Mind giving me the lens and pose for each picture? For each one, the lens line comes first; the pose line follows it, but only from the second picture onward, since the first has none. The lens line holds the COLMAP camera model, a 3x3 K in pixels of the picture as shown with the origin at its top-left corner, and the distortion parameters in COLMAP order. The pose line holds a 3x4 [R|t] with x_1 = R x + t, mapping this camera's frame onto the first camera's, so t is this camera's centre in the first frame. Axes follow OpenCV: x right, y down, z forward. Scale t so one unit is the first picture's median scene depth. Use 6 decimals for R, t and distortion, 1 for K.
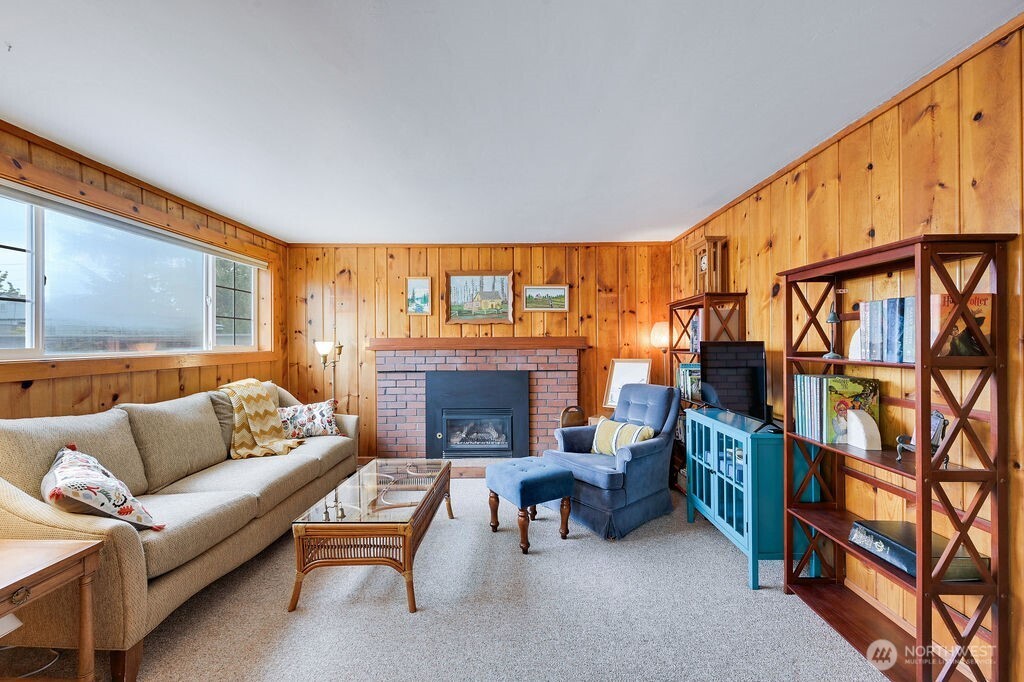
lens RADIAL K [[405.0, 0, 512.4], [0, 405.0, 340.3], [0, 0, 1]] dist [-0.001494, 0.000943]
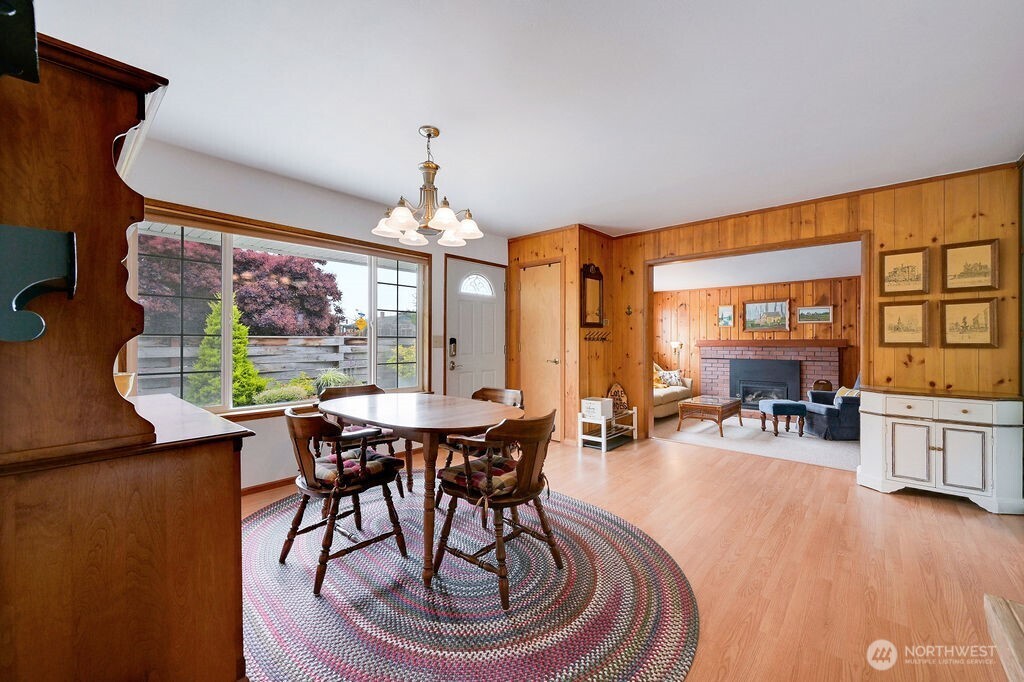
lens RADIAL K [[405.0, 0, 517.5], [0, 405.0, 339.1], [0, 0, 1]] dist [-0.001494, 0.000943]
pose [[0.759689, 0.001199, -0.650286, 0.227752], [-0.004099, 0.999987, -0.002945, -0.000446], [0.650274, 0.004903, 0.759684, -0.932842]]
